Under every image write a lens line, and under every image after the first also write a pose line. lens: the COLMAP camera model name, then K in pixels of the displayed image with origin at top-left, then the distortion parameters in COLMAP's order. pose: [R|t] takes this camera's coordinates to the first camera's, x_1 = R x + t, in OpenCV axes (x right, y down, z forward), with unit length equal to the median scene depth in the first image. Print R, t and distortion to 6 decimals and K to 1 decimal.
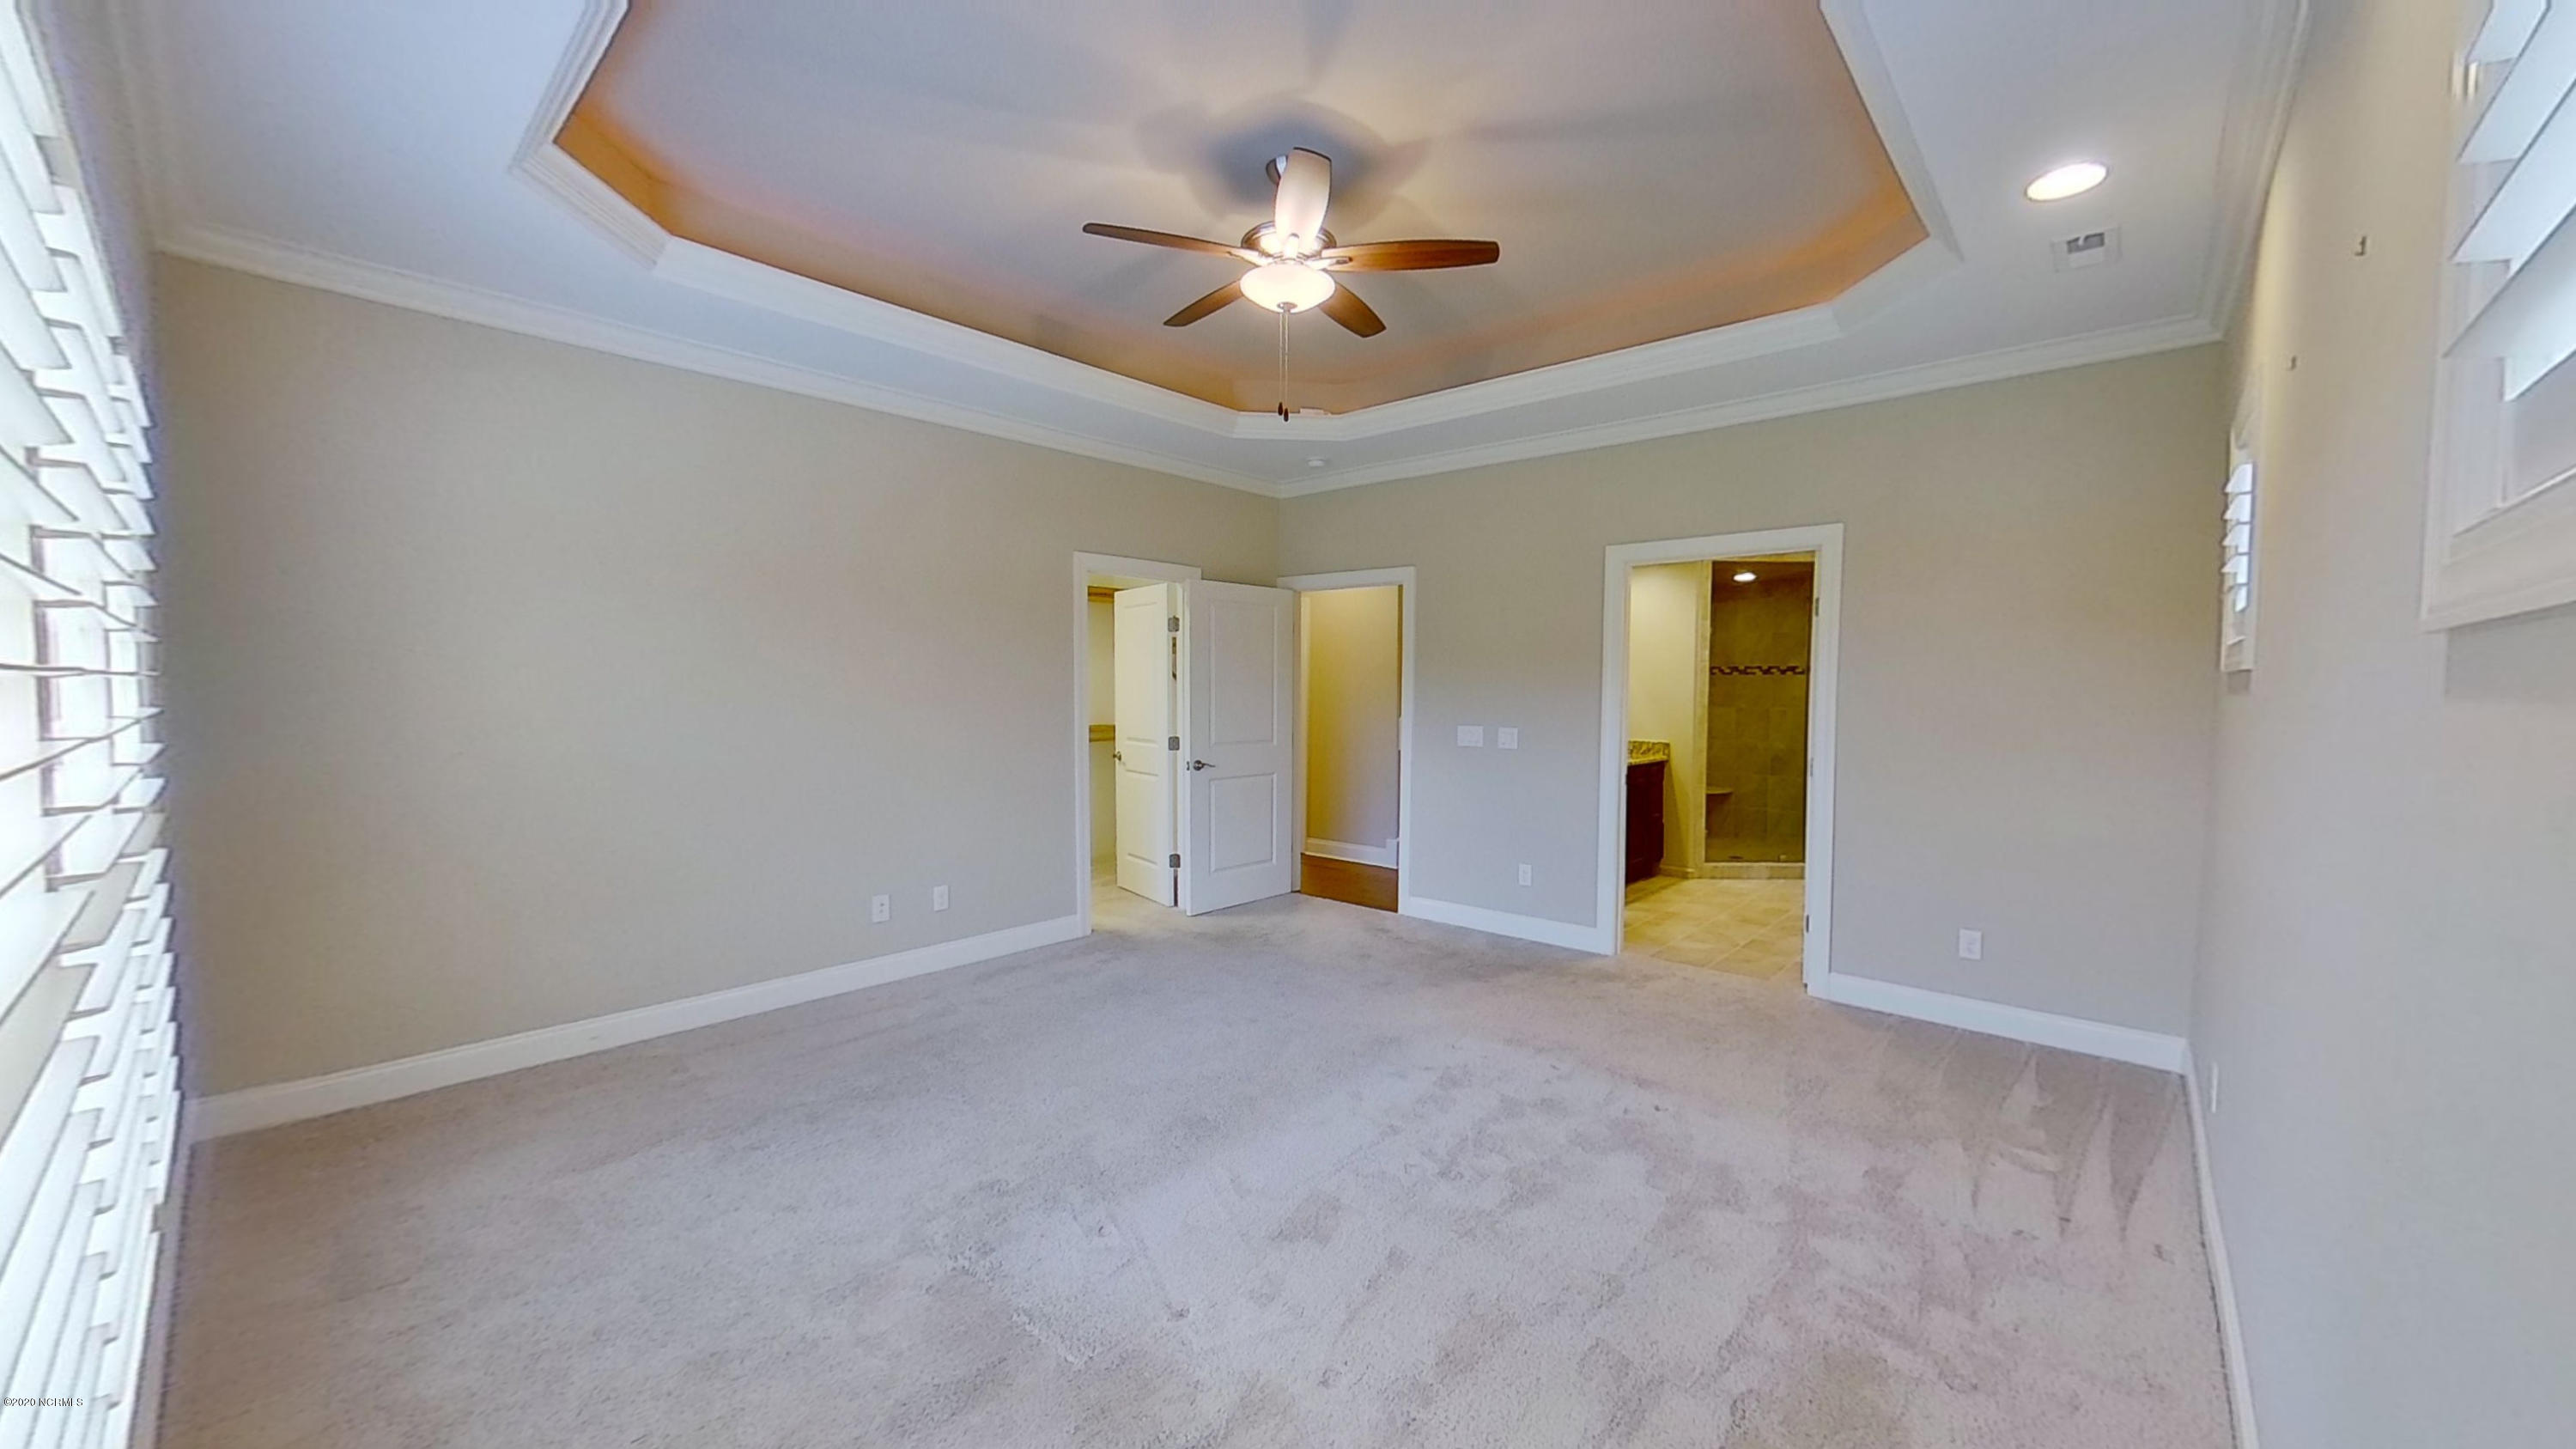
lens RADIAL K [[942.6, 0, 1285.2], [0, 942.6, 731.2], [0, 0, 1]] dist [-0.000088, -0.000222]
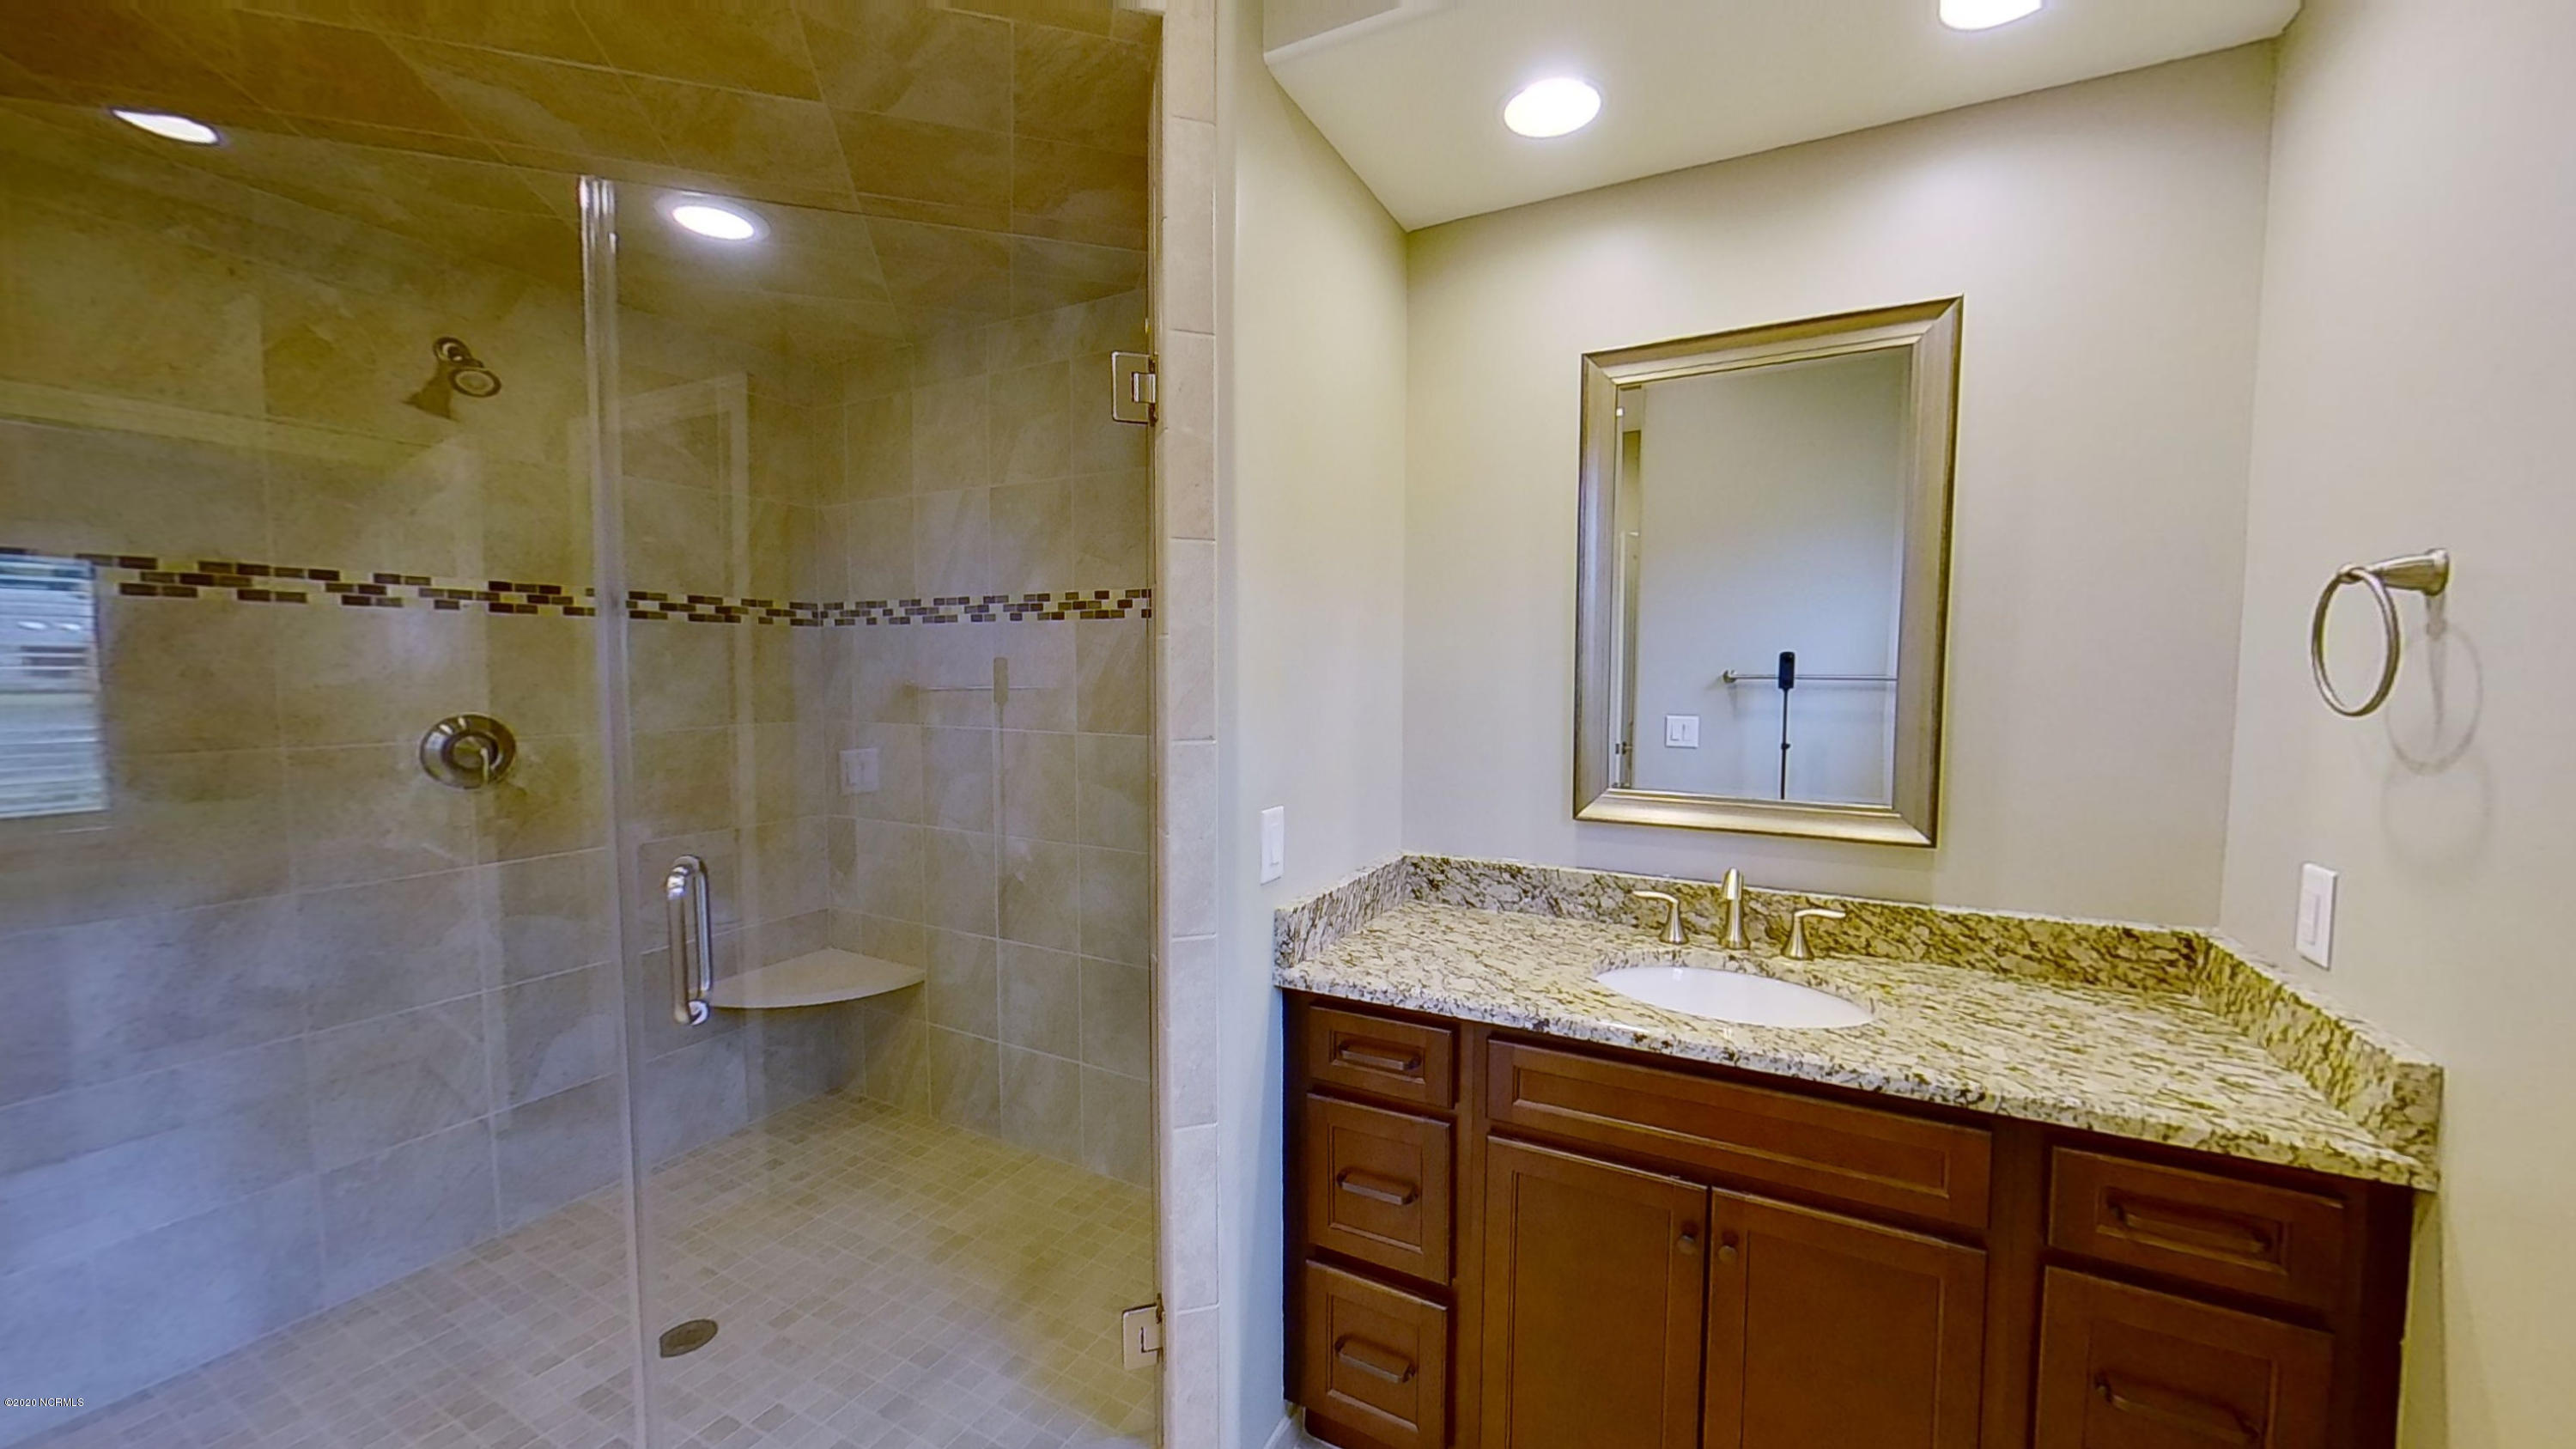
lens RADIAL K [[960.0, 0, 1268.3], [0, 960.0, 734.3], [0, 0, 1]] dist [-0.000991, -0.000031]
pose [[0.970376, -0.018542, 0.240889, 0.531716], [0.013715, 0.999670, 0.021703, -0.028169], [-0.241212, -0.017757, 0.970310, 0.669149]]
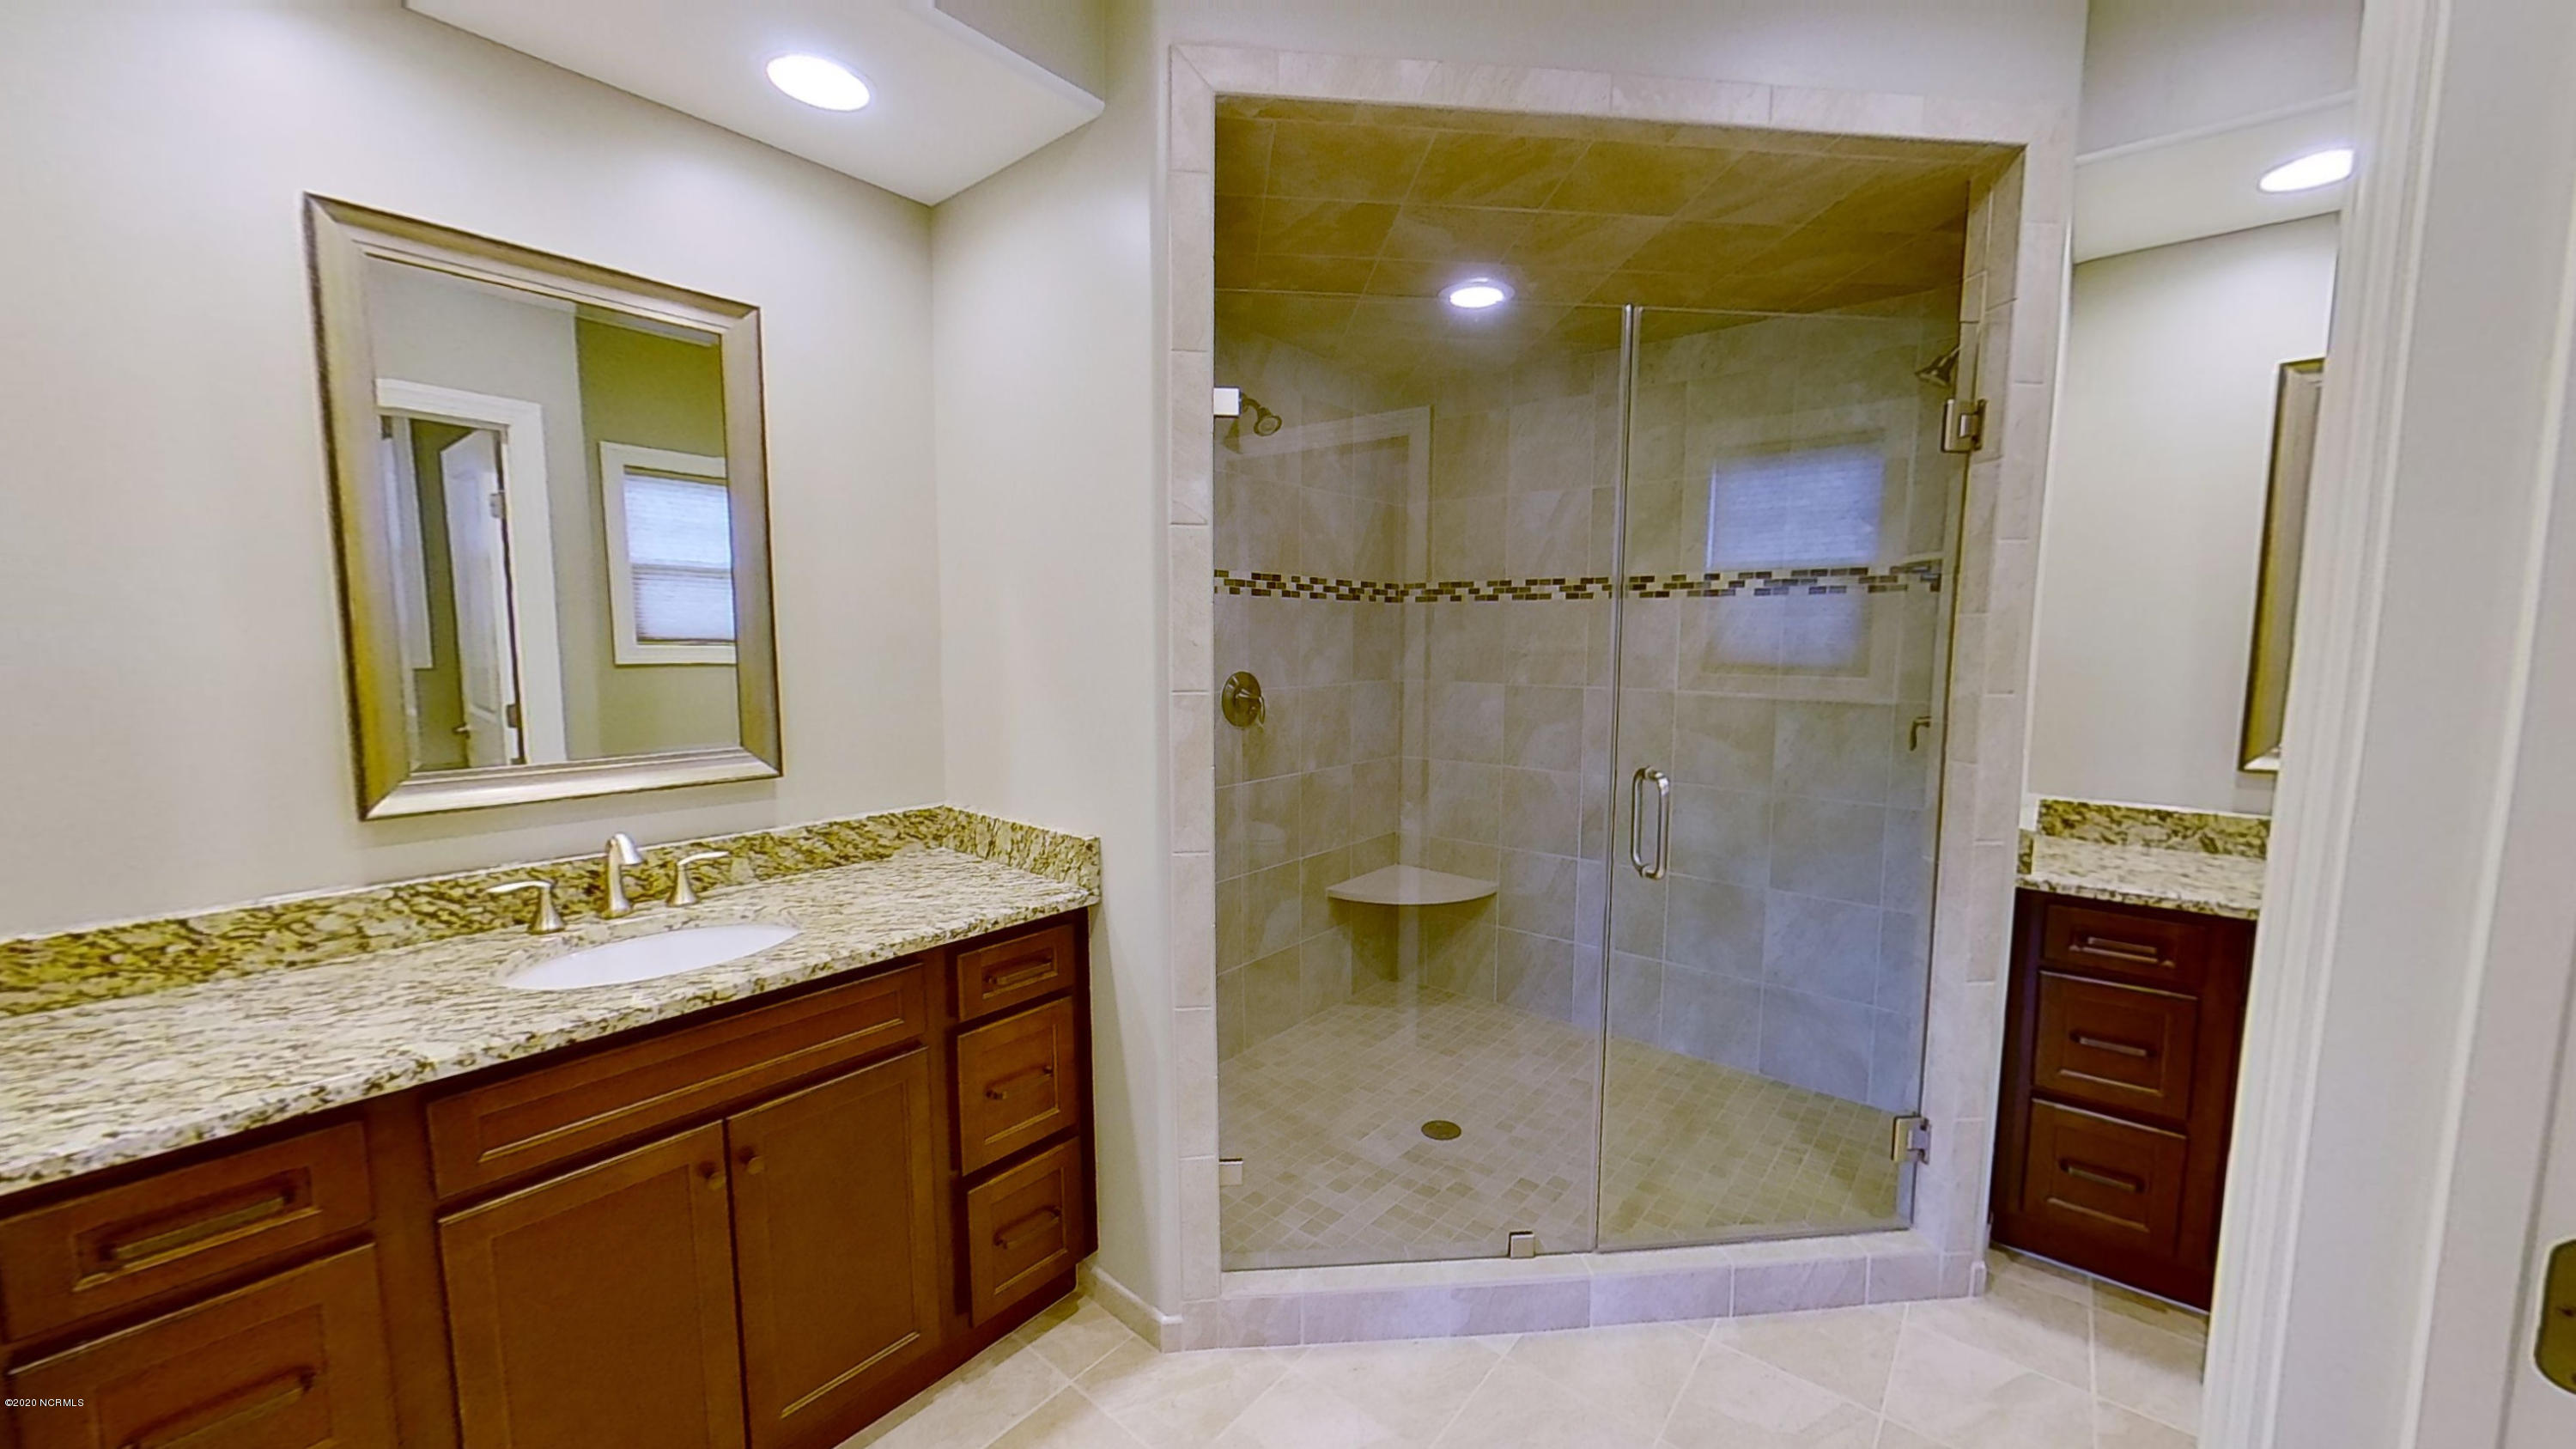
lens RADIAL K [[942.6, 0, 1285.2], [0, 942.6, 731.2], [0, 0, 1]] dist [-0.000088, -0.000222]
pose [[0.999349, -0.004774, 0.035751, 0.382369], [0.002819, 0.998508, 0.054525, -0.027711], [-0.035958, -0.054389, 0.997872, 0.622974]]
